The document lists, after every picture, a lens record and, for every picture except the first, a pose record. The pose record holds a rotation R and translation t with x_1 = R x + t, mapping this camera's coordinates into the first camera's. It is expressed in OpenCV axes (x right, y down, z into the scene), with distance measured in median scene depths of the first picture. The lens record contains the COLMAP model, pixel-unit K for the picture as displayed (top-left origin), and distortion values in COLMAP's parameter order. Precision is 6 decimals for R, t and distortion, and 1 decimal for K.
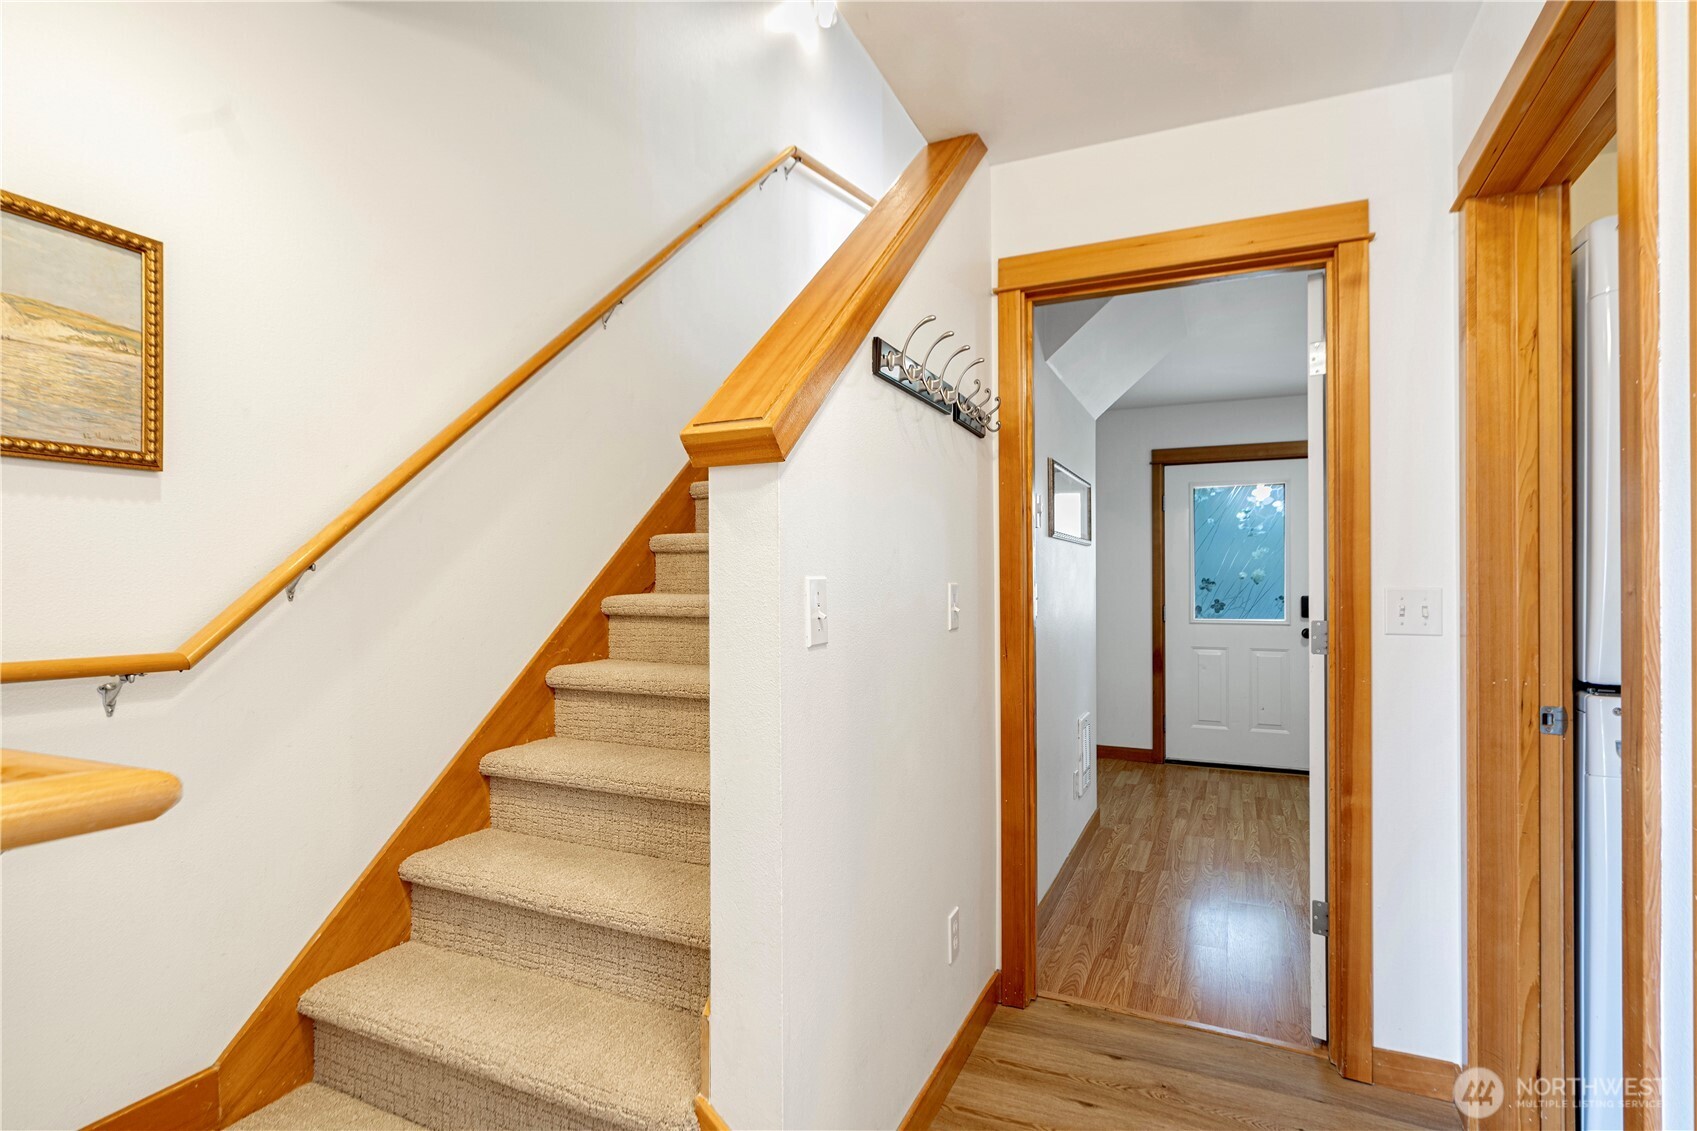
lens RADIAL K [[834.4, 0, 844.0], [0, 834.4, 576.2], [0, 0, 1]] dist [-0.002363, 0.001975]
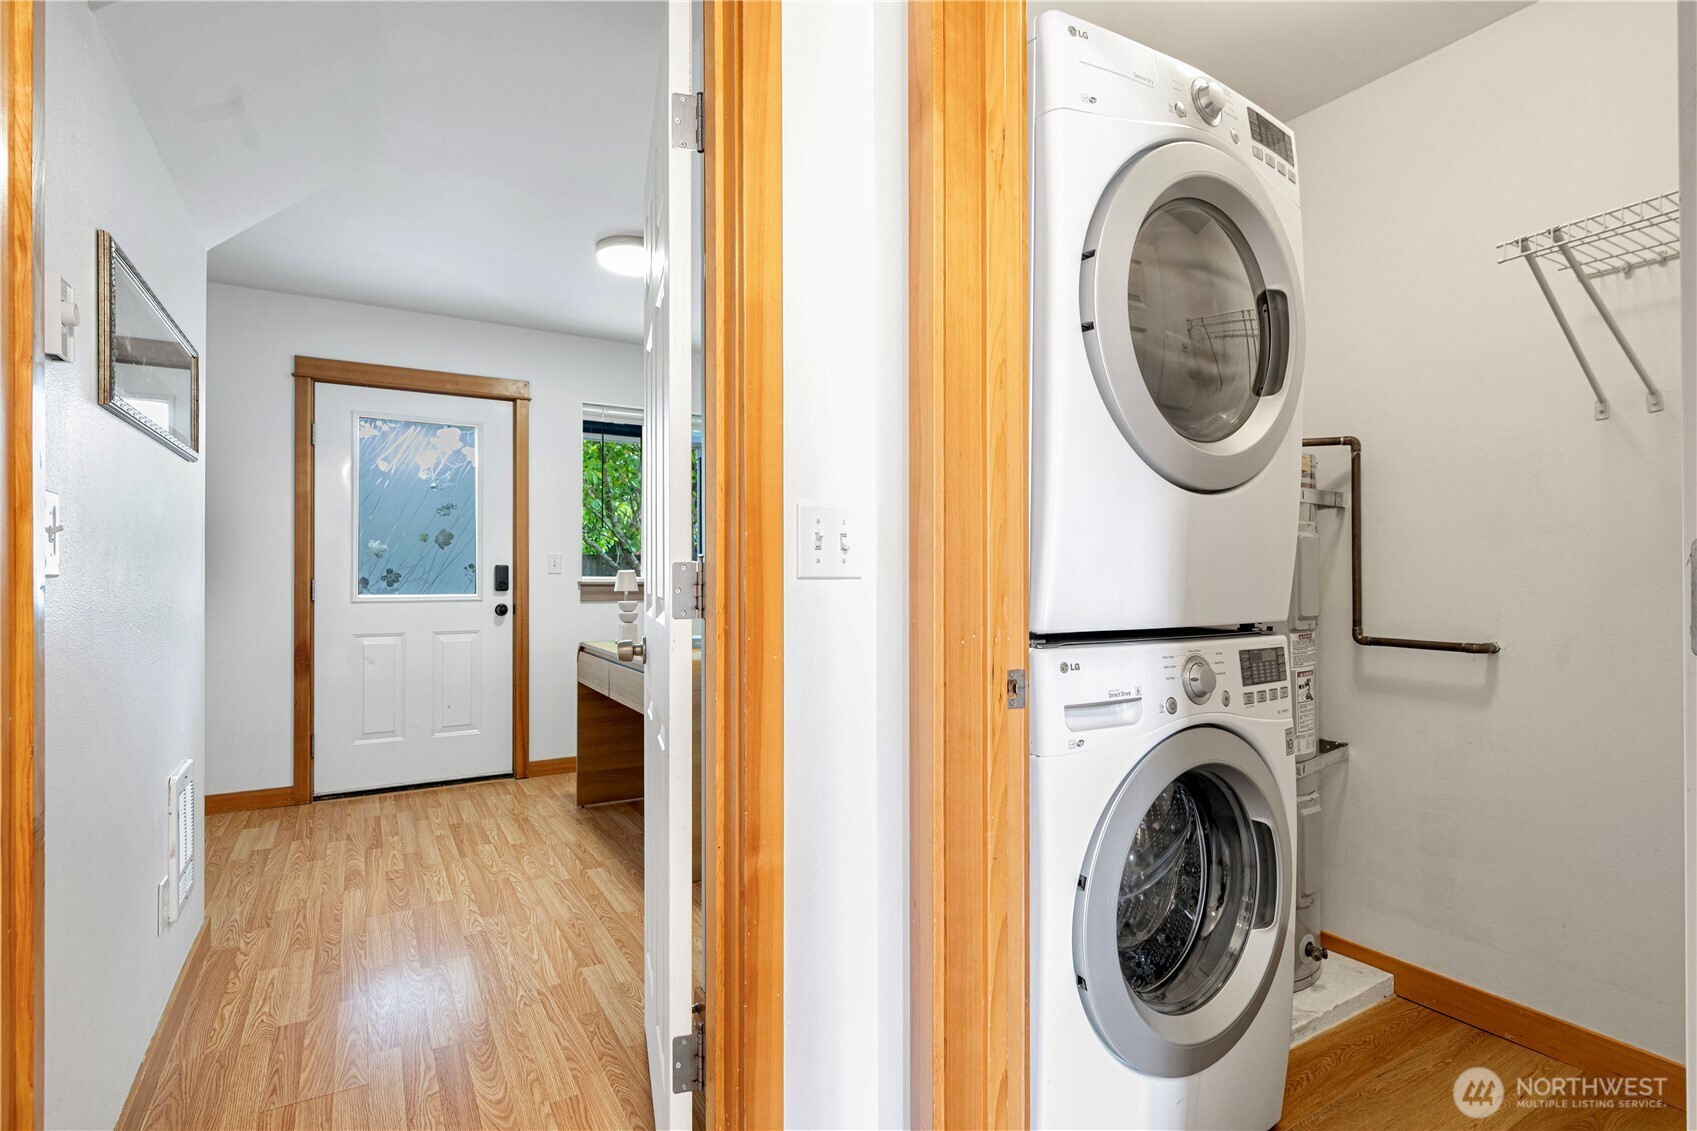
lens RADIAL K [[834.4, 0, 837.9], [0, 834.4, 567.5], [0, 0, 1]] dist [-0.002363, 0.001975]
pose [[0.572095, 0.005295, 0.820171, 0.073163], [-0.007952, 0.999968, -0.000909, 0.028753], [-0.820149, -0.006002, 0.572118, 0.287936]]
